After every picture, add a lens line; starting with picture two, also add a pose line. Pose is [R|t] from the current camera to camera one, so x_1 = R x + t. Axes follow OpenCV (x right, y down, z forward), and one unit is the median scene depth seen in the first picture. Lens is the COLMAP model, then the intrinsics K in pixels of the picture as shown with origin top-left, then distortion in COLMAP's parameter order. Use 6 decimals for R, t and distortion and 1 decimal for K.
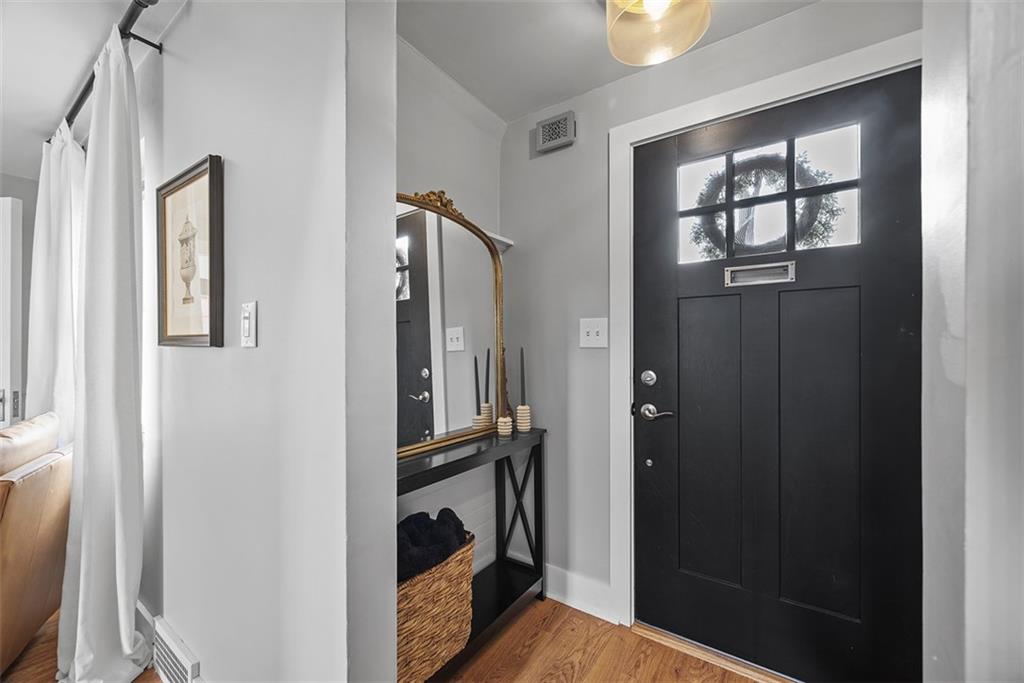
lens RADIAL K [[402.8, 0, 522.0], [0, 402.8, 342.1], [0, 0, 1]] dist [0.000914, -0.000029]
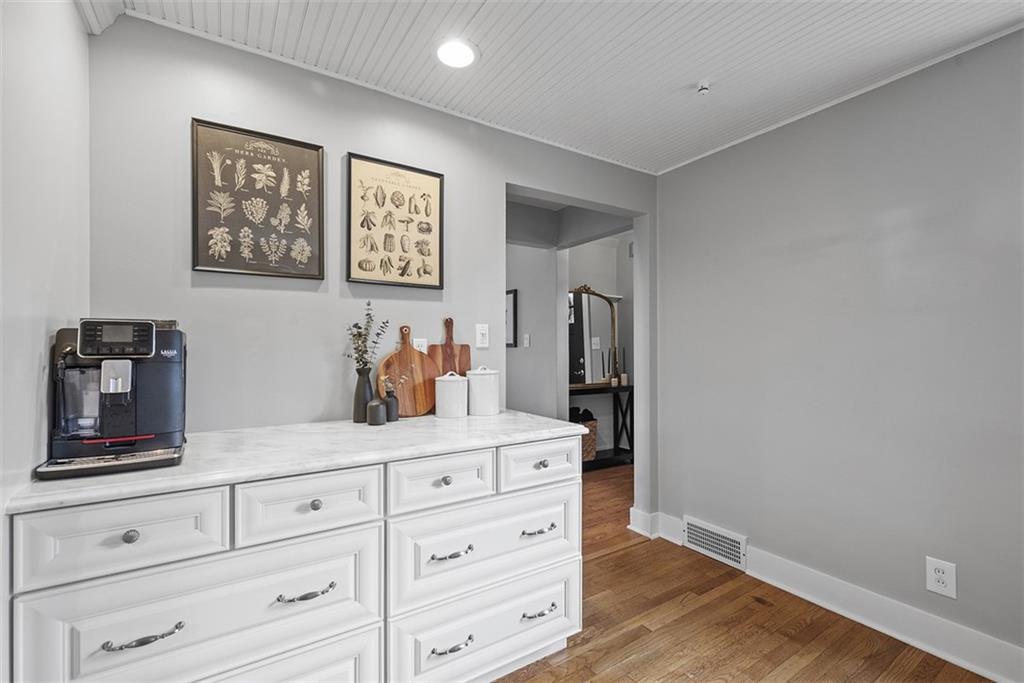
lens RADIAL K [[452.4, 0, 518.6], [0, 452.4, 343.3], [0, 0, 1]] dist [0.002401, -0.000131]
pose [[0.919668, -0.002524, -0.392688, 0.409106], [0.000085, 0.999981, -0.006228, 0.006750], [0.392696, 0.005694, 0.919651, -1.373417]]
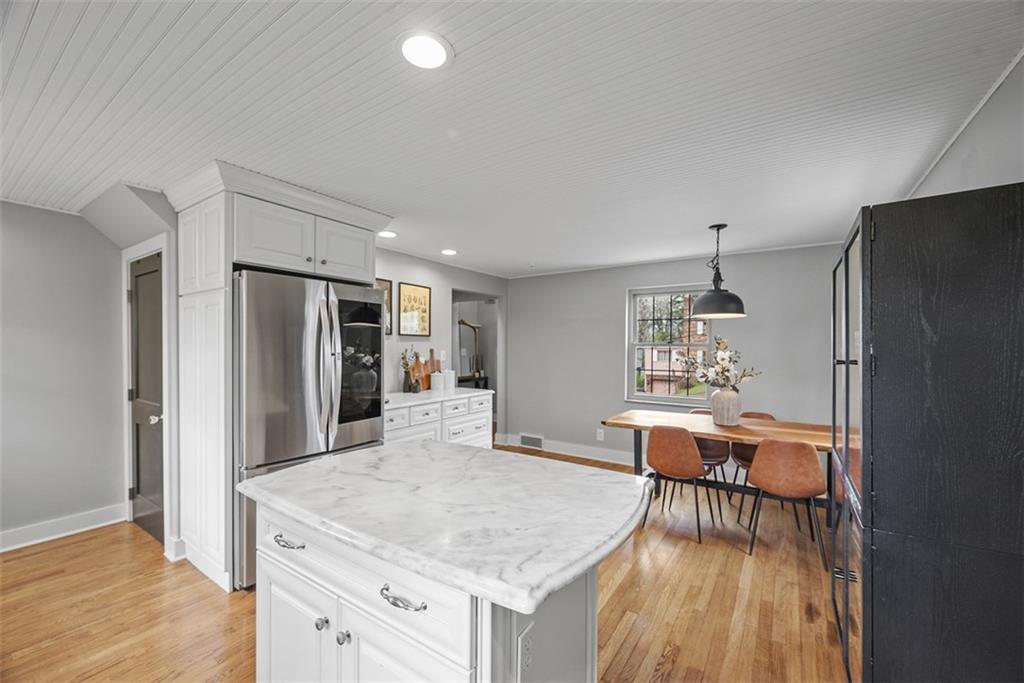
lens RADIAL K [[402.8, 0, 514.6], [0, 402.8, 346.2], [0, 0, 1]] dist [0.000914, -0.000029]
pose [[0.999932, 0.010383, -0.005362, 0.308745], [-0.010364, 0.999940, 0.003629, -0.083208], [0.005399, -0.003573, 0.999979, -2.650444]]
